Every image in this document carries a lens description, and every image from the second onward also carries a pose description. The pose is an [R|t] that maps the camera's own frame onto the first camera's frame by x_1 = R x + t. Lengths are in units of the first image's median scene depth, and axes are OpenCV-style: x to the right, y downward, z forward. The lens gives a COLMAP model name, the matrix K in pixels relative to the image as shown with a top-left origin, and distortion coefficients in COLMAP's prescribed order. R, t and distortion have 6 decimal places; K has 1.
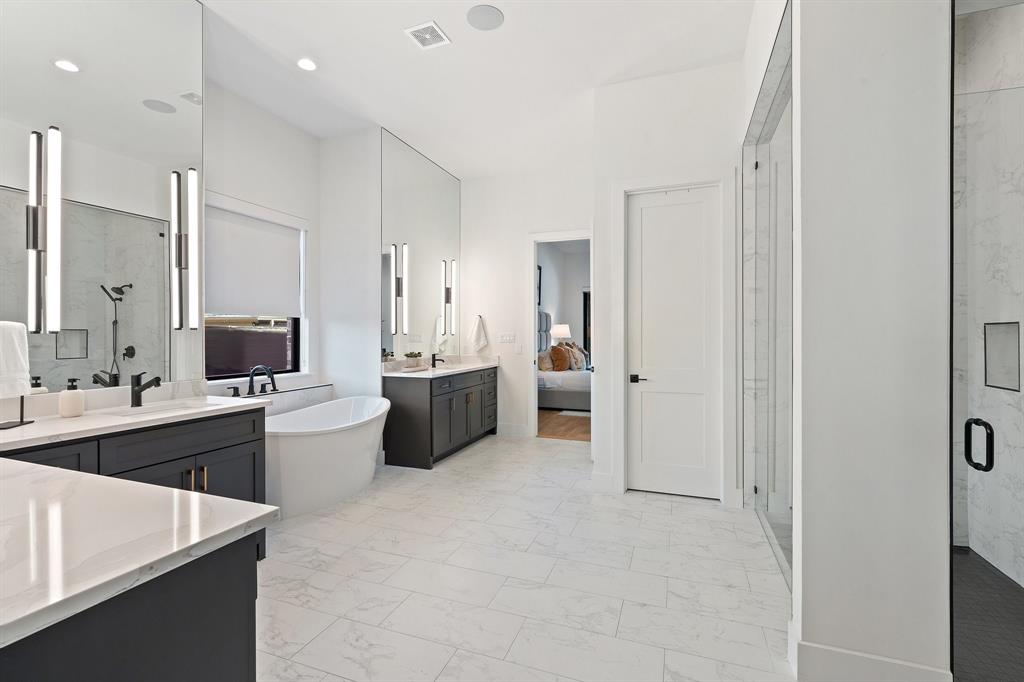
lens RADIAL K [[467.7, 0, 511.7], [0, 467.7, 336.4], [0, 0, 1]] dist [-0.006606, 0.002351]
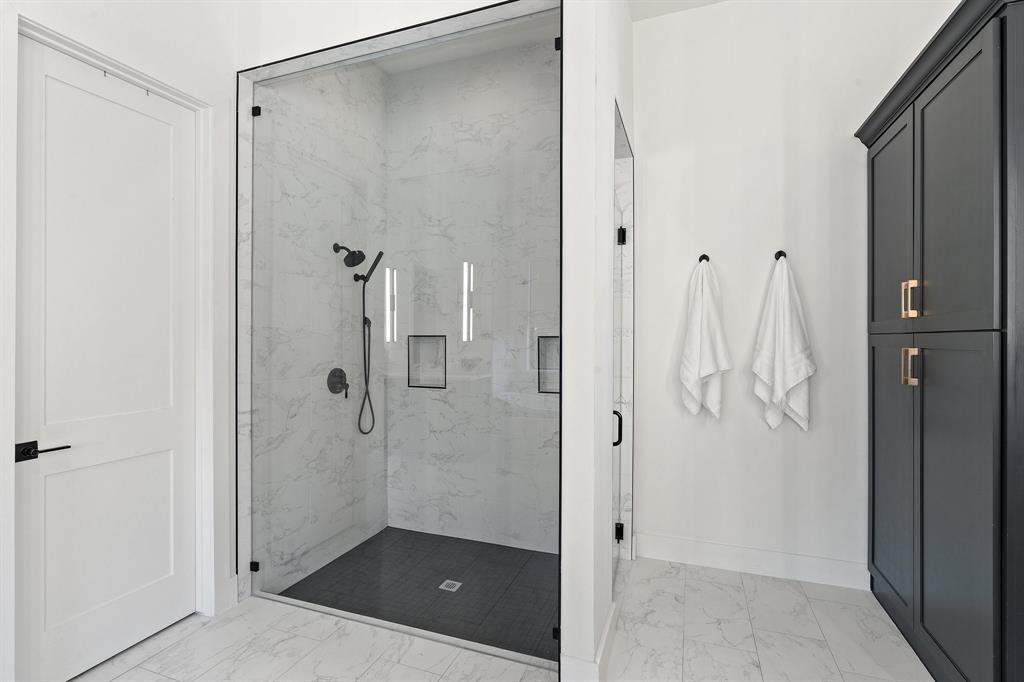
lens RADIAL K [[487.8, 0, 509.8], [0, 487.8, 337.1], [0, 0, 1]] dist [-0.003920, -0.000264]
pose [[0.014063, 0.002472, 0.999898, -0.225862], [0.003506, 0.999991, -0.002522, -0.017994], [-0.999895, 0.003541, 0.014054, 0.634736]]
